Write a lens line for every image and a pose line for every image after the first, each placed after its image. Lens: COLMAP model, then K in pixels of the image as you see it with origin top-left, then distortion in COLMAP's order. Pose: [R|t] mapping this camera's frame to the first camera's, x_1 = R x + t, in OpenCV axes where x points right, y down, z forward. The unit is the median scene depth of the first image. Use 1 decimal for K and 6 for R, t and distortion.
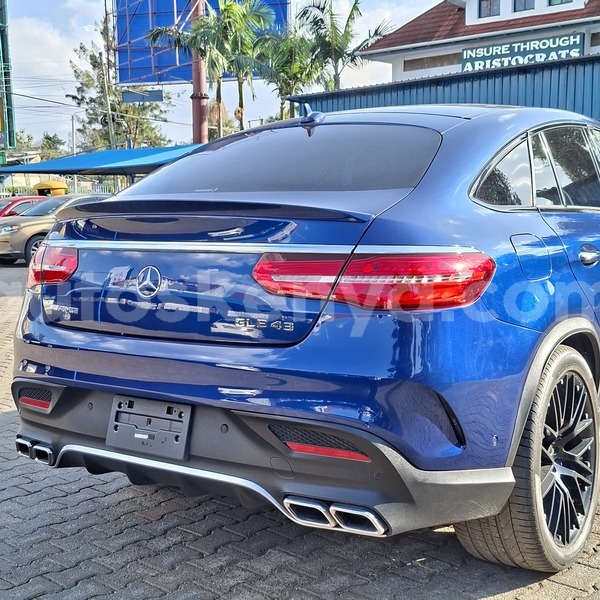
lens RADIAL K [[802.0, 0, 299.4], [0, 802.0, 291.9], [0, 0, 1]] dist [0.012288, 0.066906]
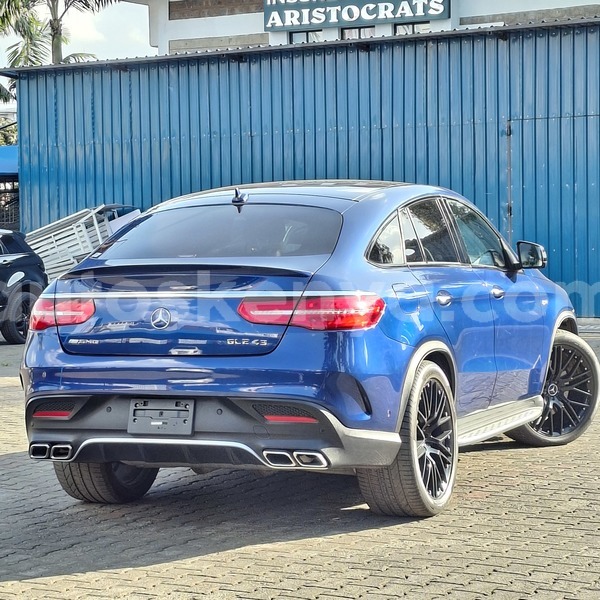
lens RADIAL K [[1268.0, 0, 300.0], [0, 1268.0, 300.0], [0, 0, 1]] dist [0.014345, 0.057278]
pose [[0.977037, -0.016707, 0.212416, -0.400575], [0.029913, 0.997803, -0.059109, 0.092227], [-0.210962, 0.064105, 0.975390, -1.248214]]
